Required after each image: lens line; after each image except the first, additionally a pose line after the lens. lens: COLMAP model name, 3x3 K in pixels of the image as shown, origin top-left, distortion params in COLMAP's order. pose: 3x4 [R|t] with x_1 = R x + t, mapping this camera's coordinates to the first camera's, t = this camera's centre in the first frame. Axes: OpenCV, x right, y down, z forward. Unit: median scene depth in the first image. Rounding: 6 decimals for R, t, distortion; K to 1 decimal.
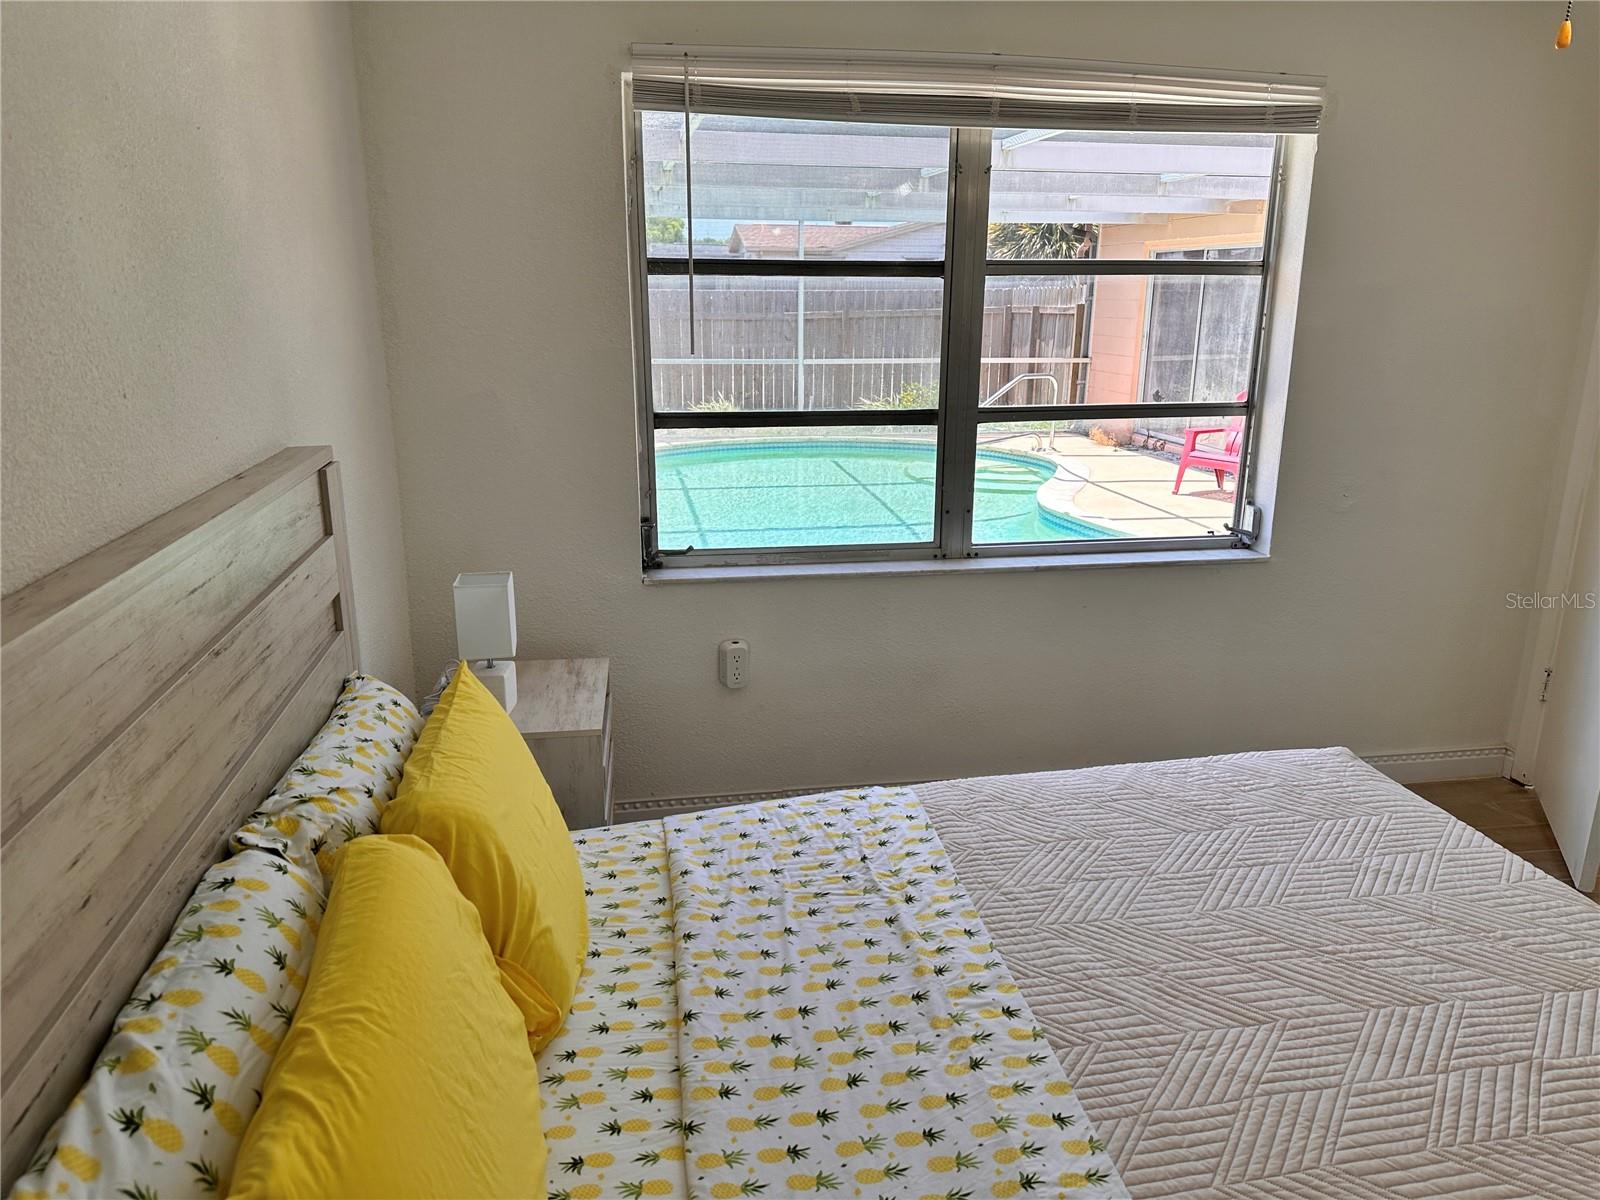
lens RADIAL K [[1110.6, 0, 797.9], [0, 1110.6, 604.5], [0, 0, 1]] dist [0.171710, -0.309957]
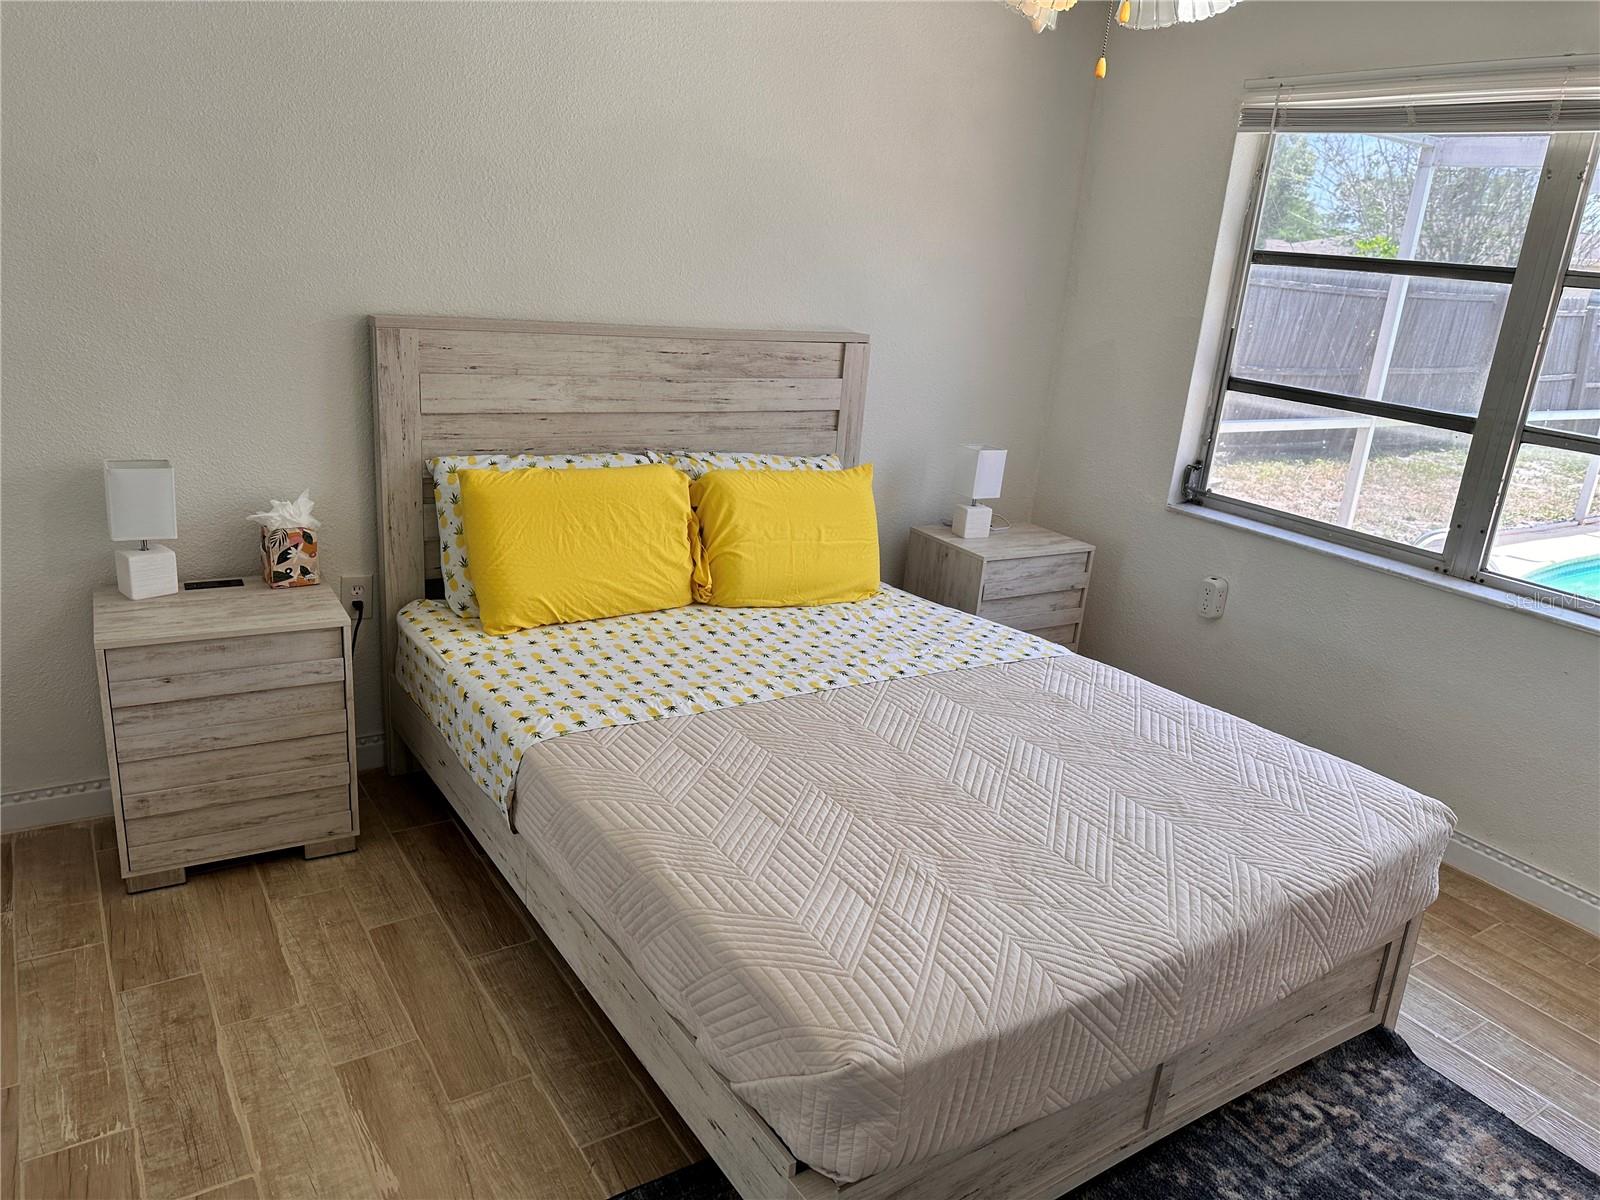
lens RADIAL K [[1118.5, 0, 795.3], [0, 1118.5, 604.1], [0, 0, 1]] dist [0.141279, -0.258400]
pose [[0.381905, 0.298044, -0.874825, 0.930387], [-0.324905, 0.929449, 0.174817, -0.008461], [0.865208, 0.217472, 0.451797, 0.114351]]
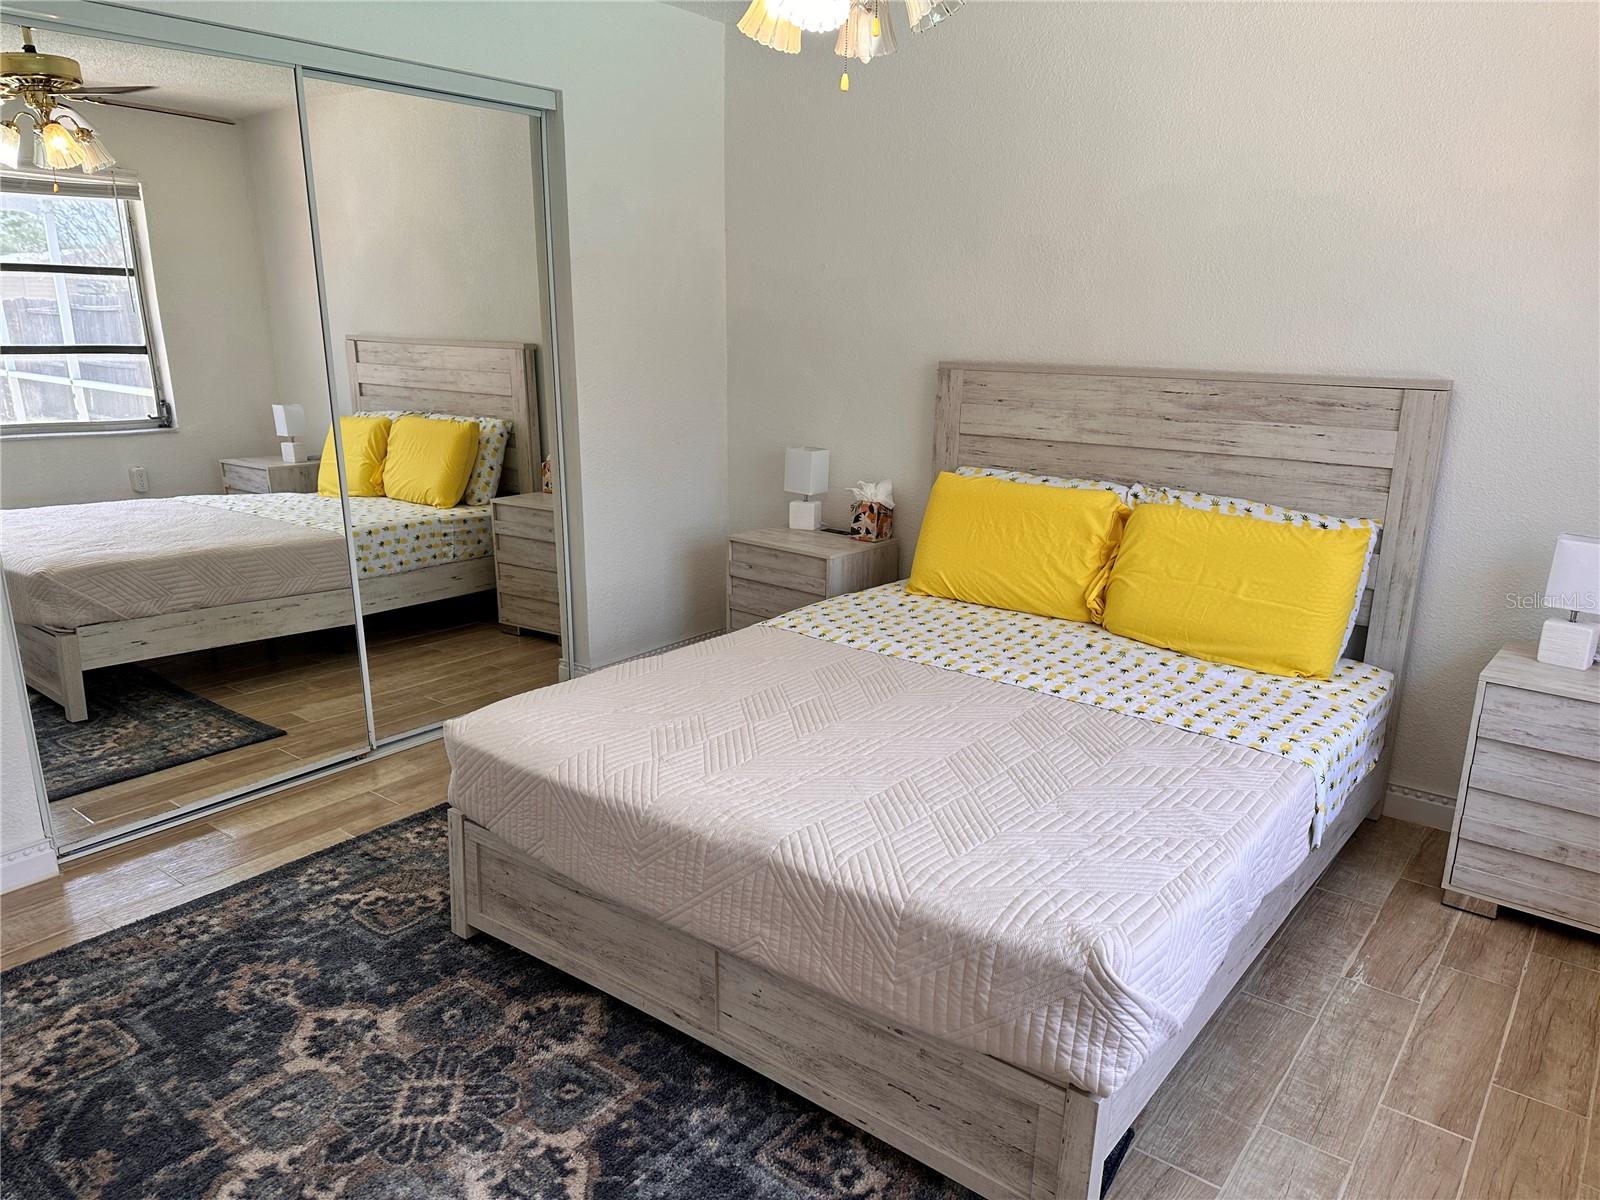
lens RADIAL K [[1116.7, 0, 802.2], [0, 1116.7, 609.1], [0, 0, 1]] dist [0.181731, -0.375667]
pose [[-0.758100, 0.141754, -0.636545, 0.890211], [-0.203302, 0.876075, 0.437220, -0.270592], [0.619639, 0.460867, -0.635334, 1.178983]]
